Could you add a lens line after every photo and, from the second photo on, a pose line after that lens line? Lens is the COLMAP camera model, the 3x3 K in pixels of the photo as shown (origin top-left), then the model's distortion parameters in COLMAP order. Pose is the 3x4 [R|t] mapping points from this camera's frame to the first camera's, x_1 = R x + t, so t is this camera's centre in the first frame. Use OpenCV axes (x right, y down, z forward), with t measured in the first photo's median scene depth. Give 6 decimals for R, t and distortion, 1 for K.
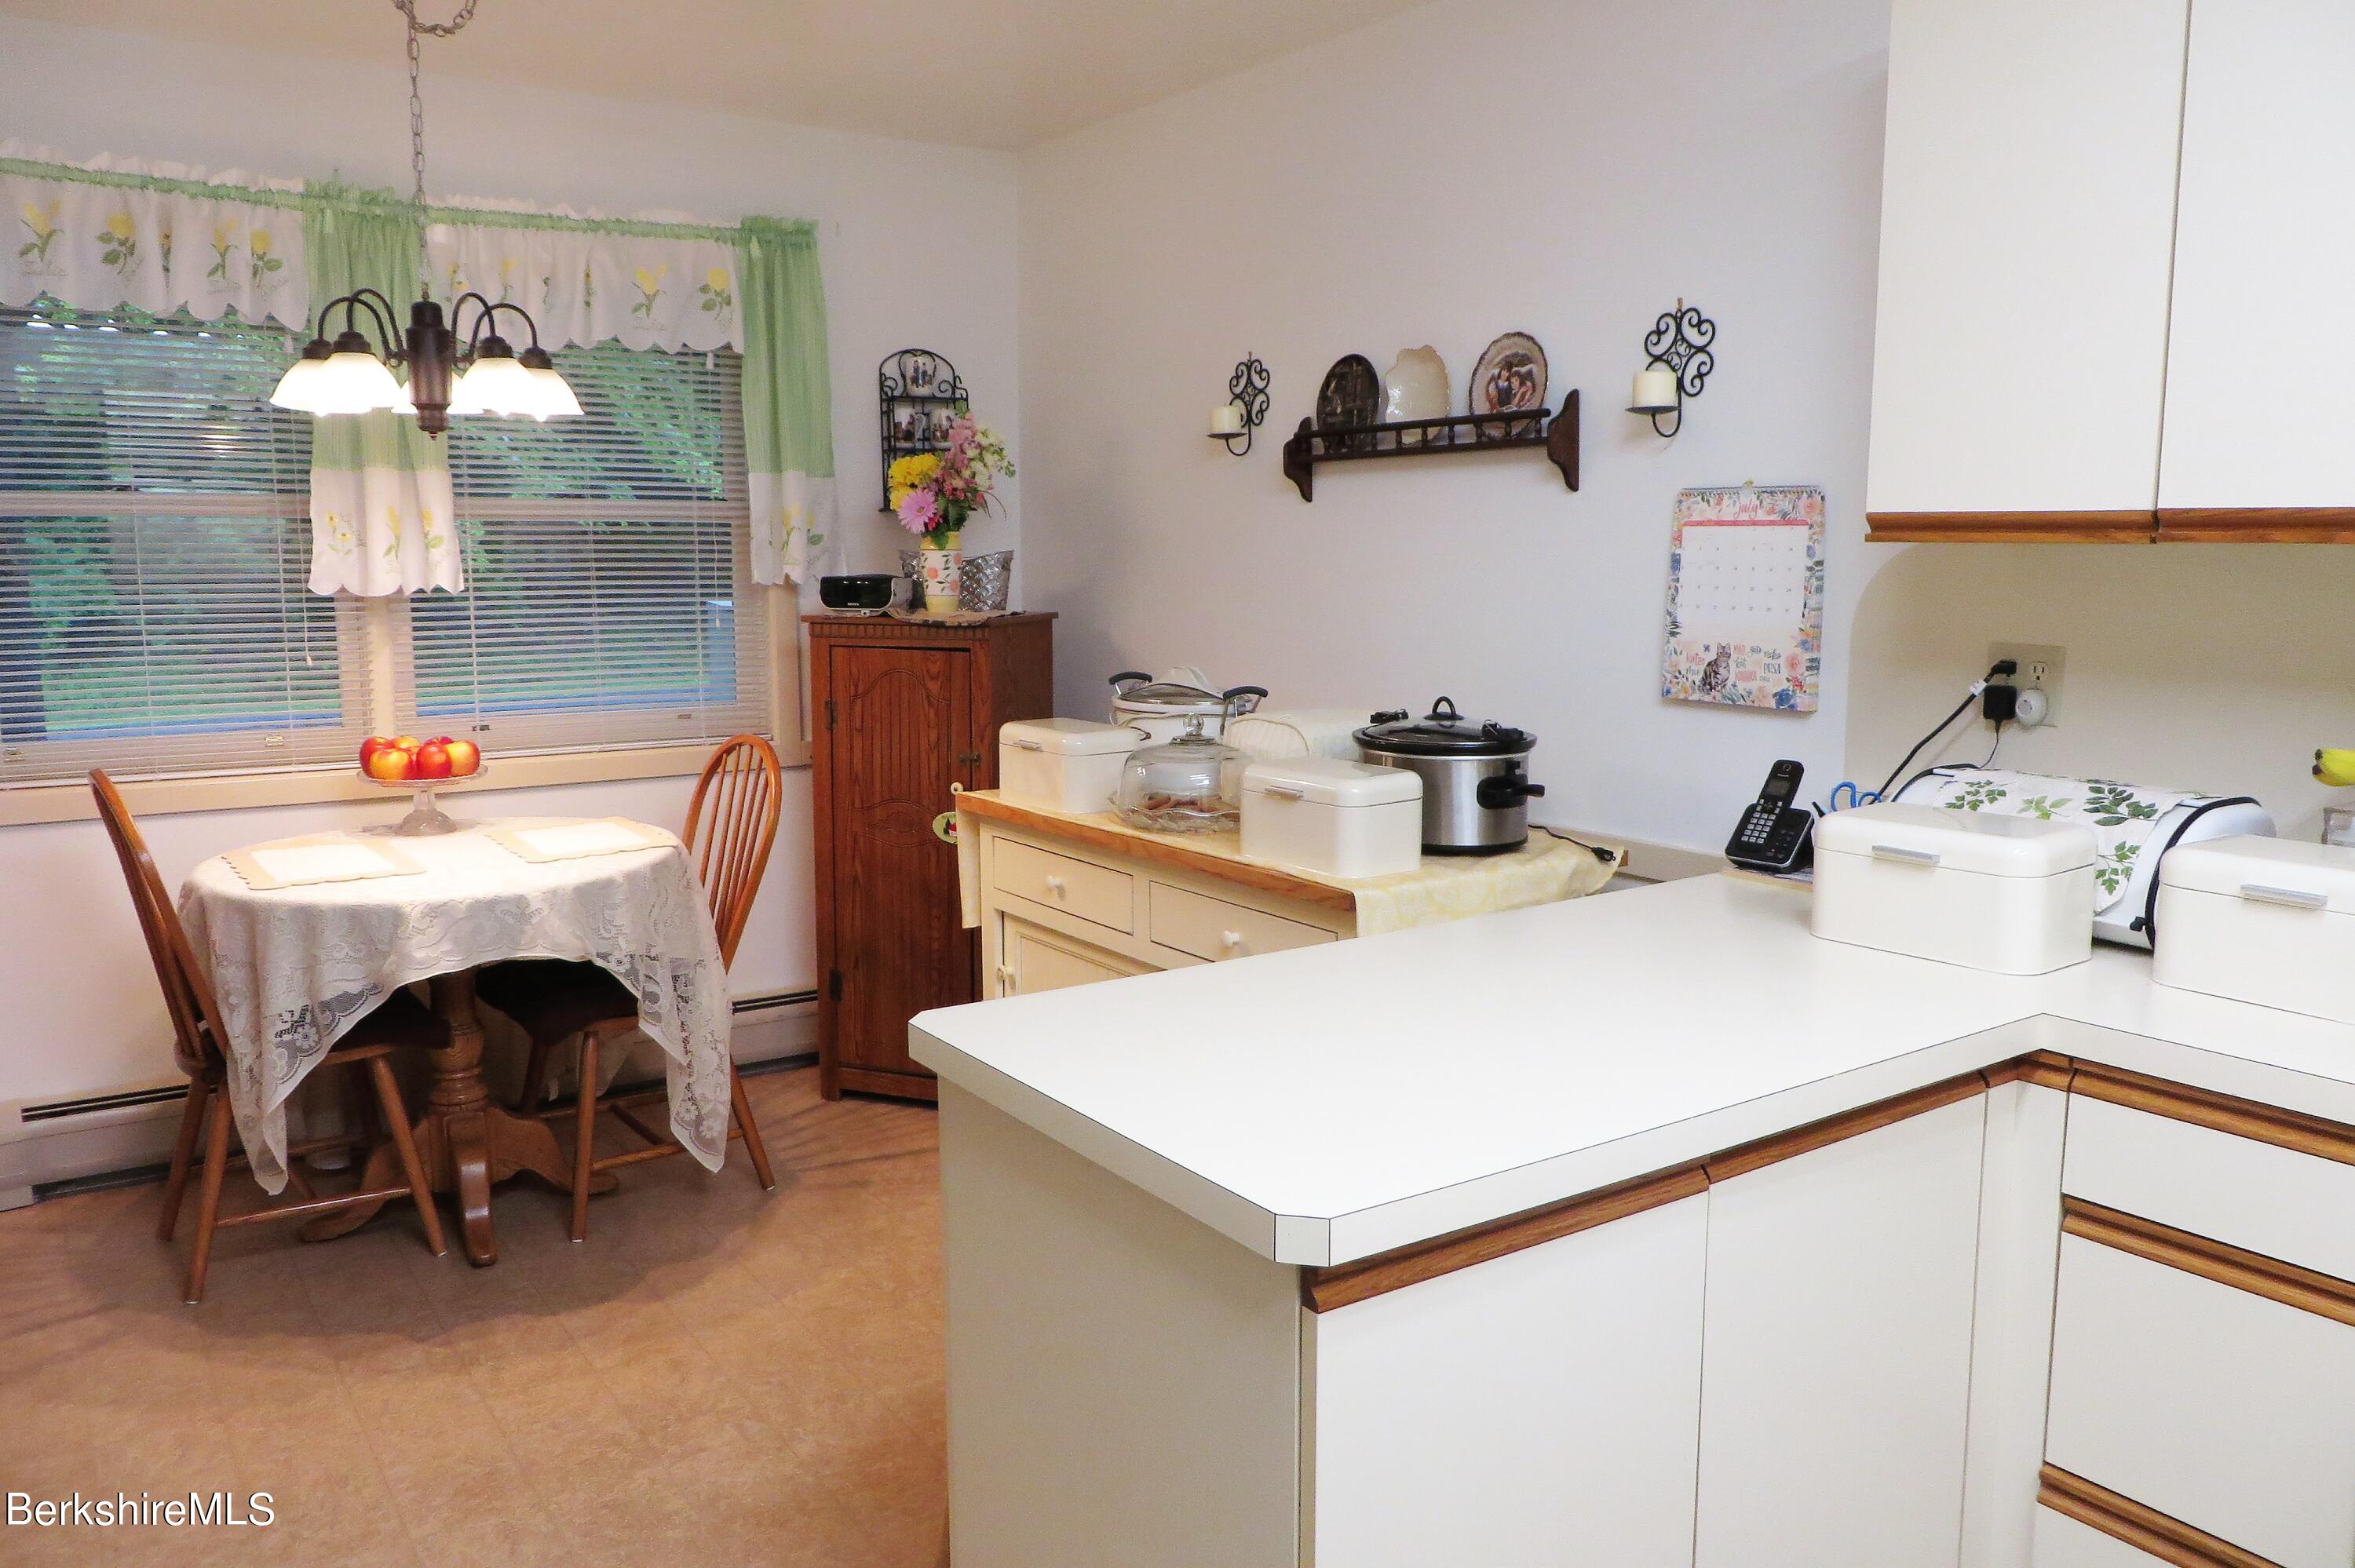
lens RADIAL K [[1757.9, 0, 1181.7], [0, 1757.9, 783.6], [0, 0, 1]] dist [-0.014131, 0.008079]
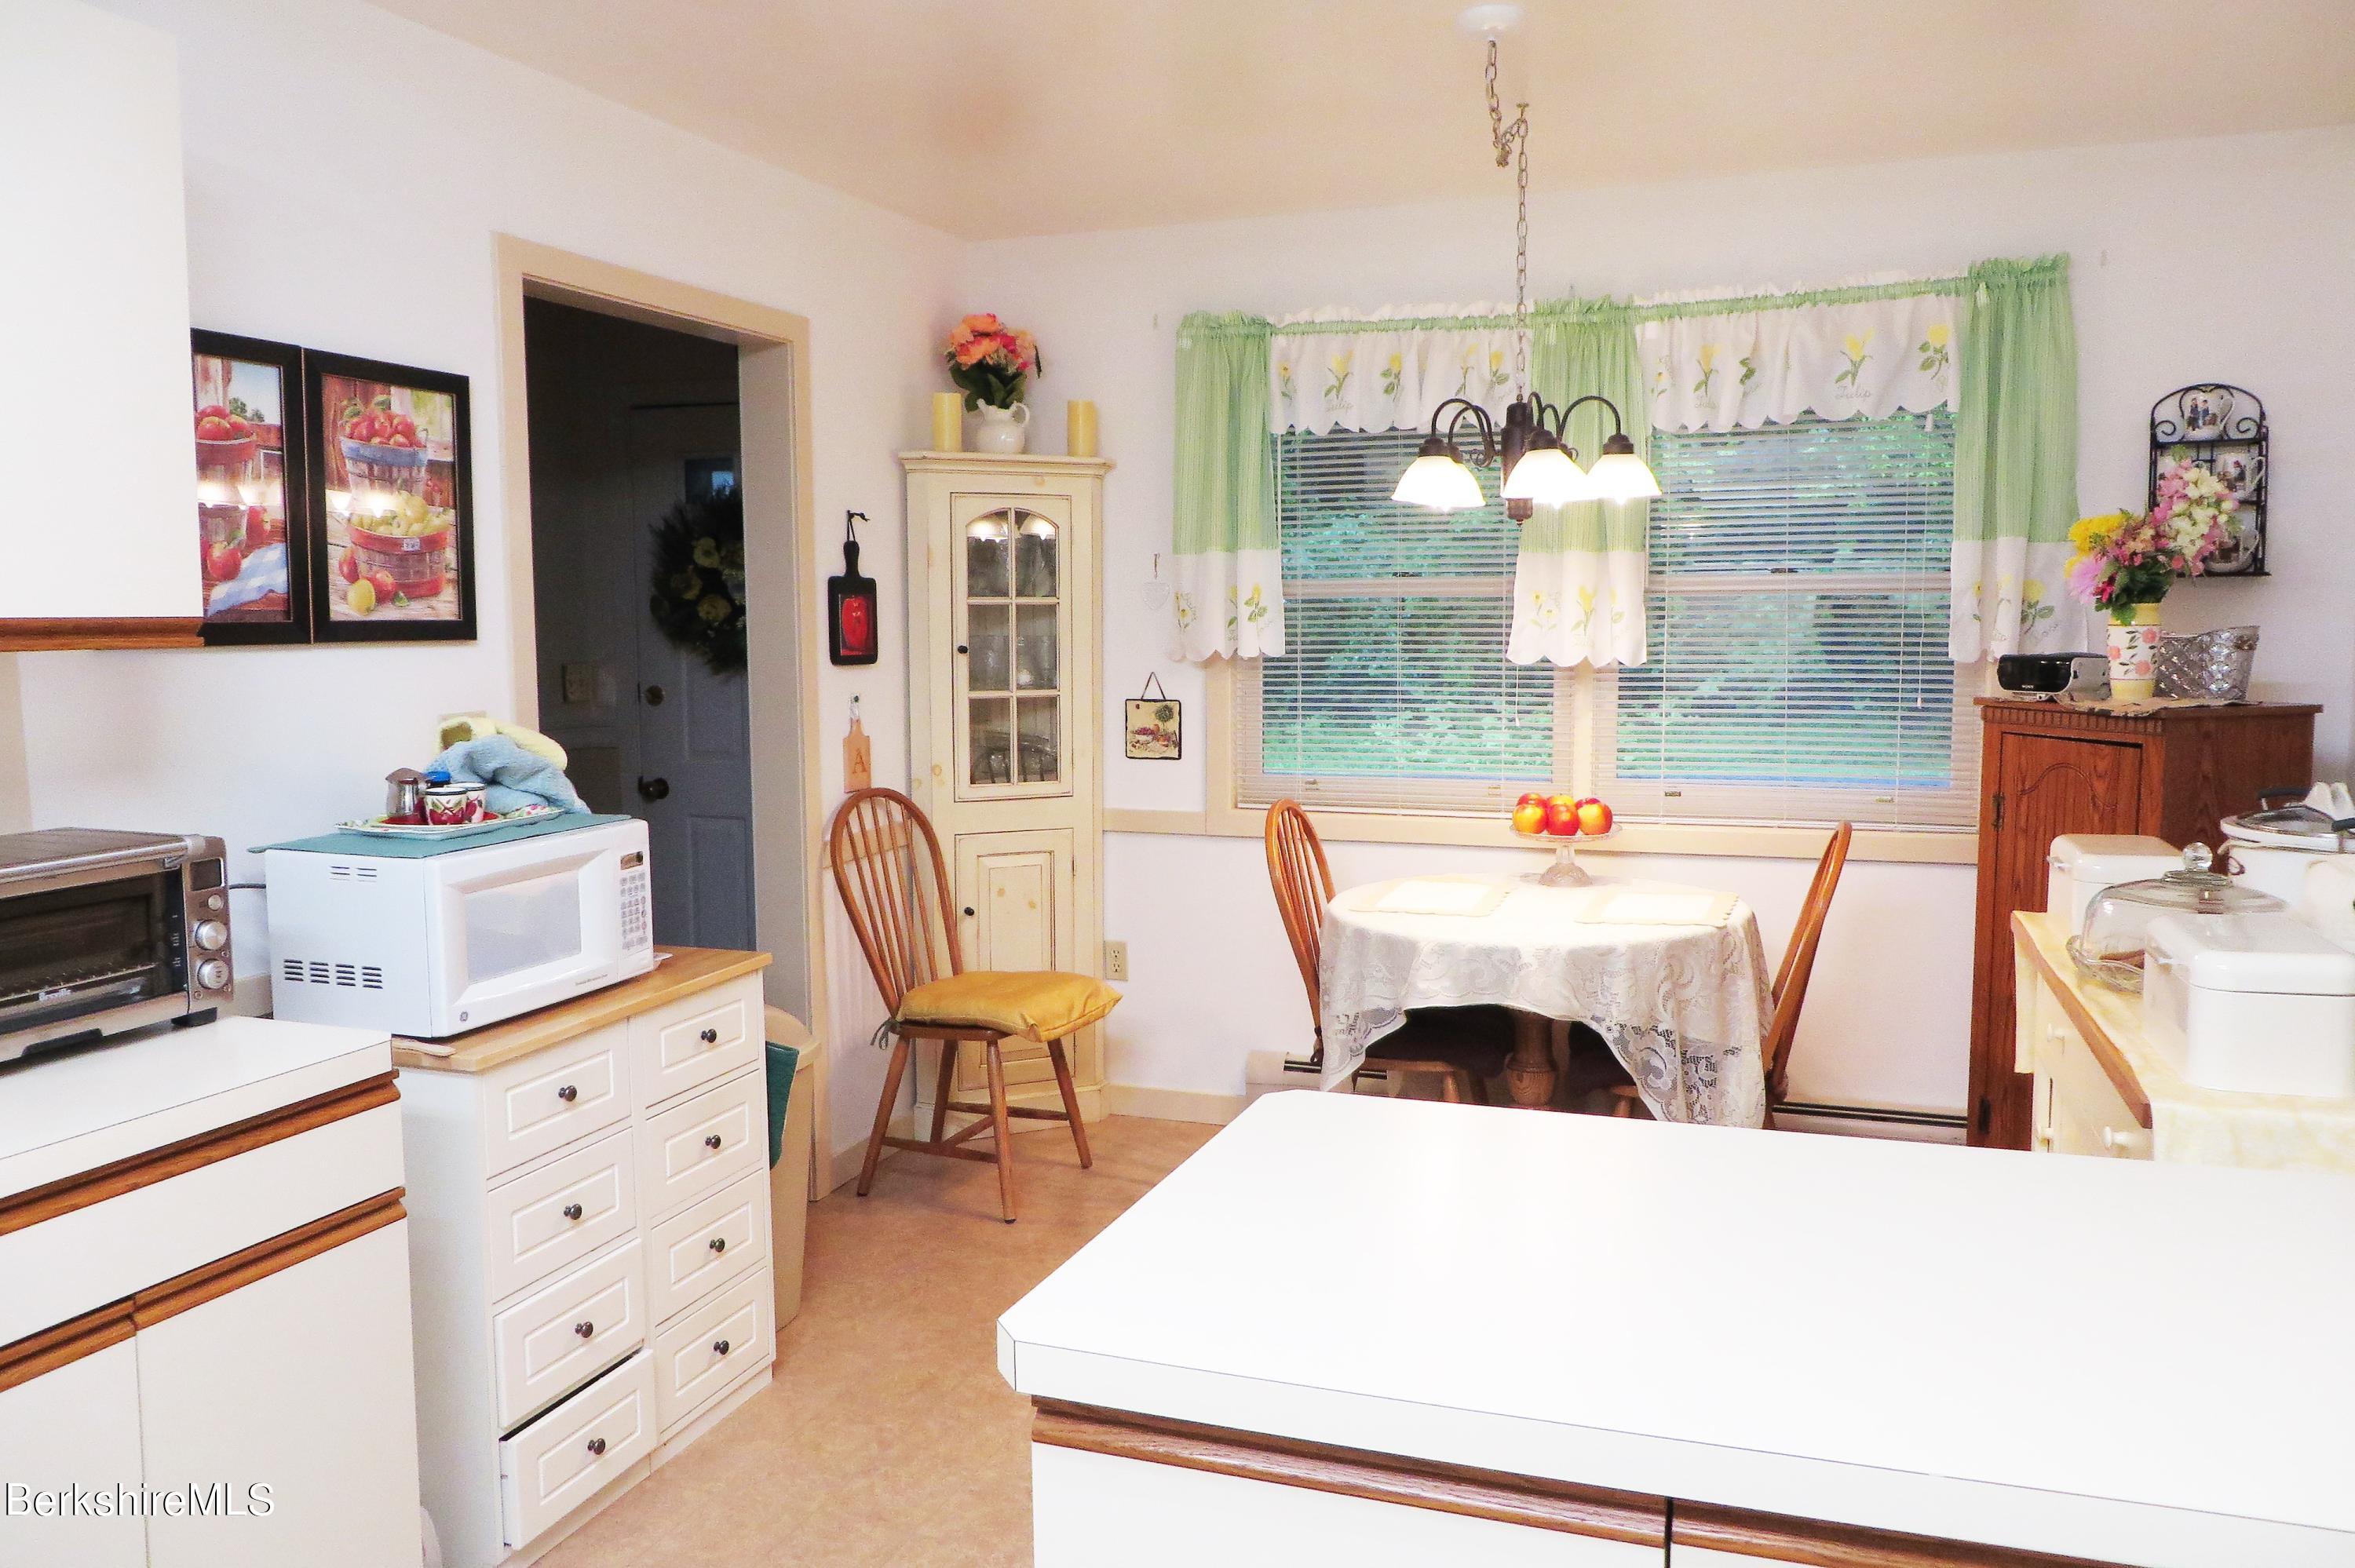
lens RADIAL K [[1757.9, 0, 1181.7], [0, 1757.9, 783.6], [0, 0, 1]] dist [-0.014131, 0.008079]
pose [[0.583144, 0.074454, -0.808950, 0.290030], [-0.103238, 0.994509, 0.017111, -0.026609], [0.805782, 0.073536, 0.587629, 0.156334]]
